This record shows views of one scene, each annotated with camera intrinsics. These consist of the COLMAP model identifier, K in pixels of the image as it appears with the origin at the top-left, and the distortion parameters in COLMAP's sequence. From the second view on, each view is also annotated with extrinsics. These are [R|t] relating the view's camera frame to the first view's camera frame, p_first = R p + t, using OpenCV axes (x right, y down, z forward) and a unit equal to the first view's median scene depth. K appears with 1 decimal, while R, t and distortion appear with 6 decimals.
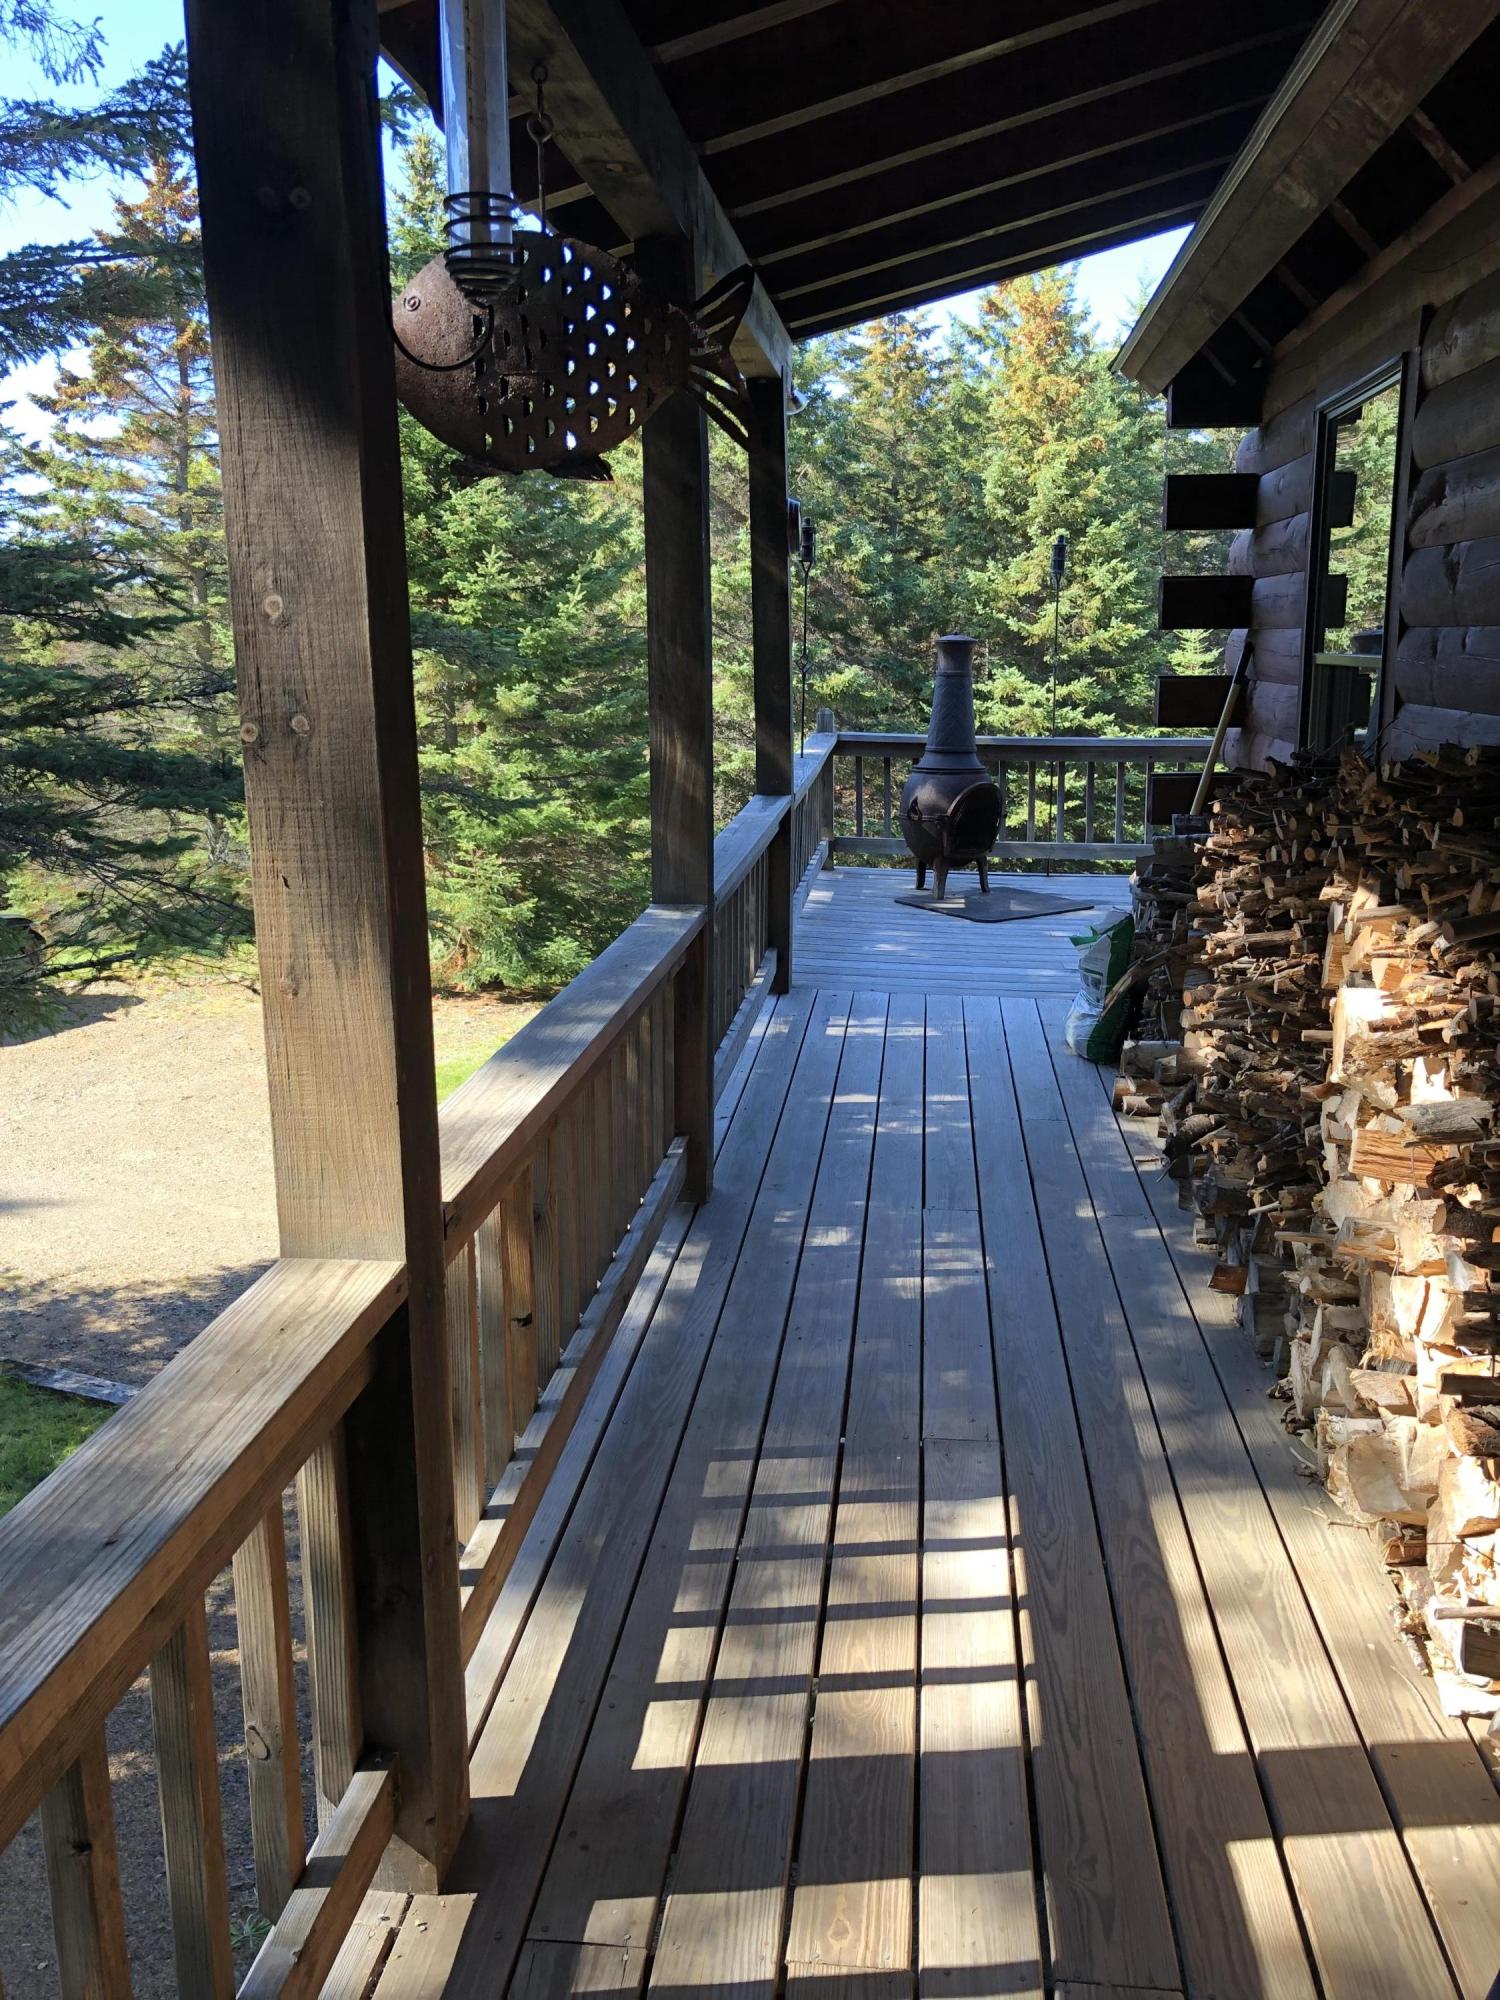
lens RADIAL K [[1654.7, 0, 758.6], [0, 1654.7, 998.8], [0, 0, 1]] dist [0.019319, 0.011691]
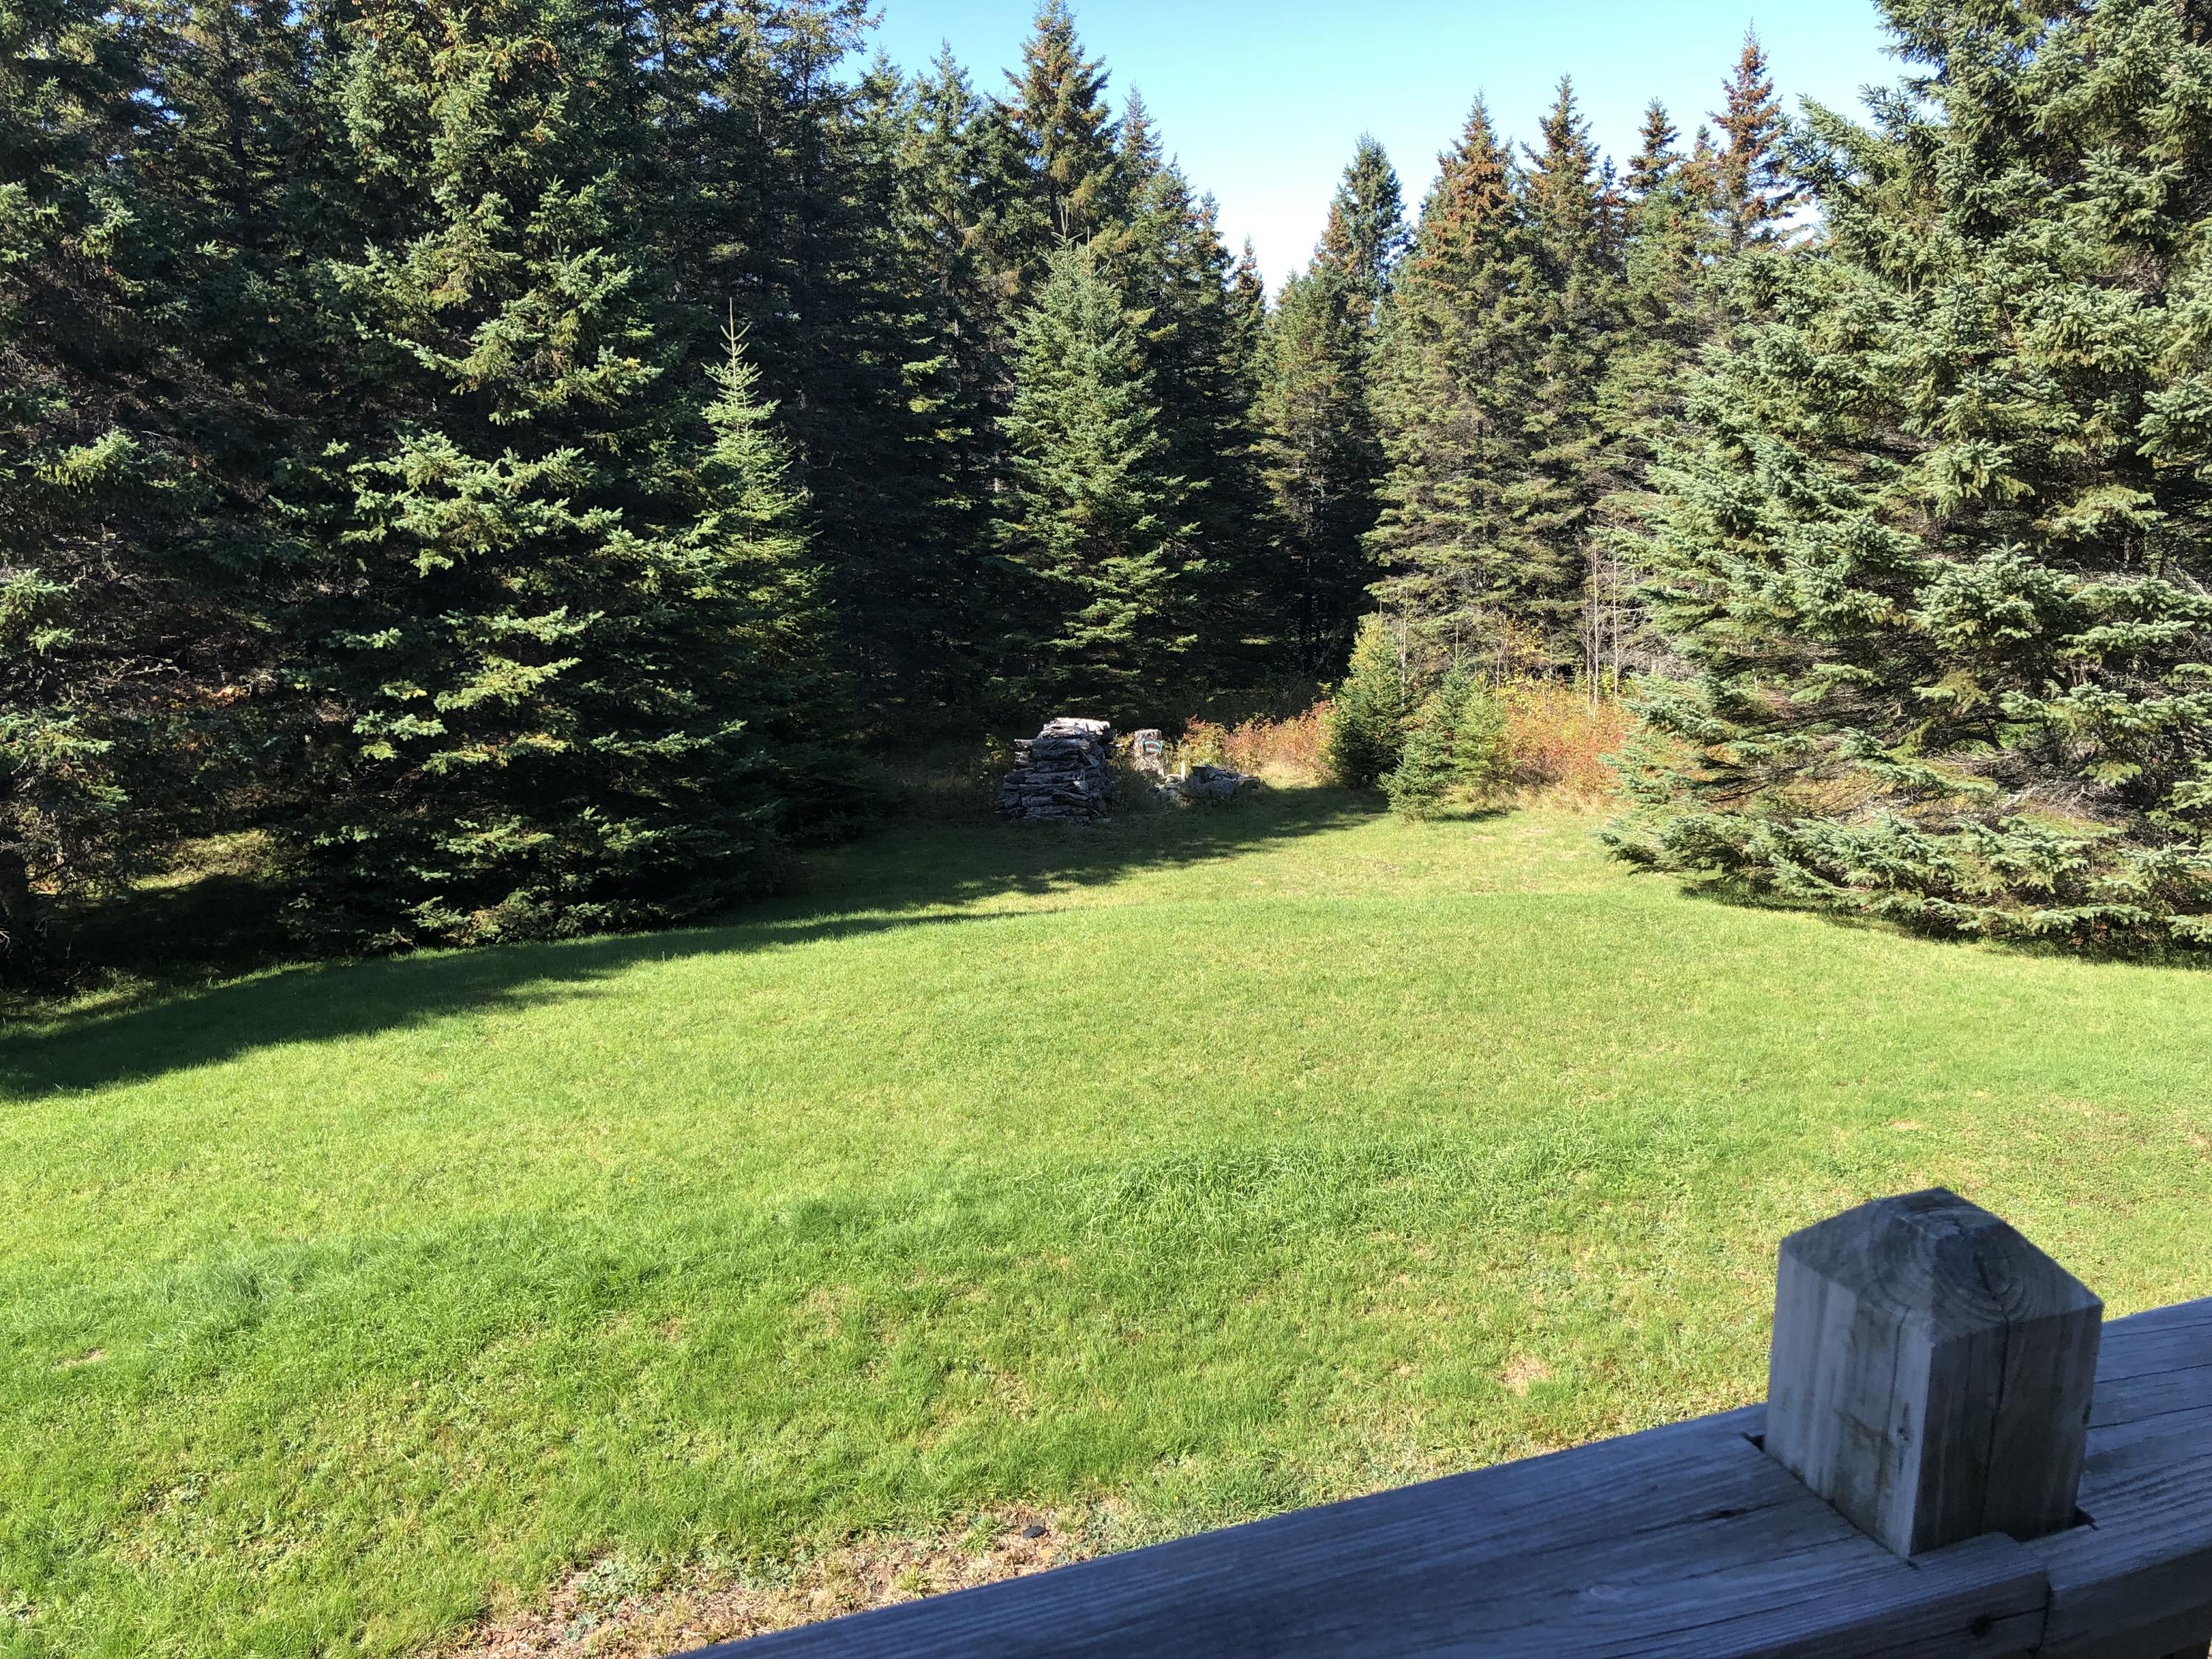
lens RADIAL K [[1830.1, 0, 1099.9], [0, 1830.1, 820.6], [0, 0, 1]] dist [0.019319, 0.011691]
pose [[0.903444, -0.102910, 0.416171, 0.082419], [0.096218, 0.994669, 0.037085, -0.066713], [-0.417768, 0.006539, 0.908530, 0.321206]]
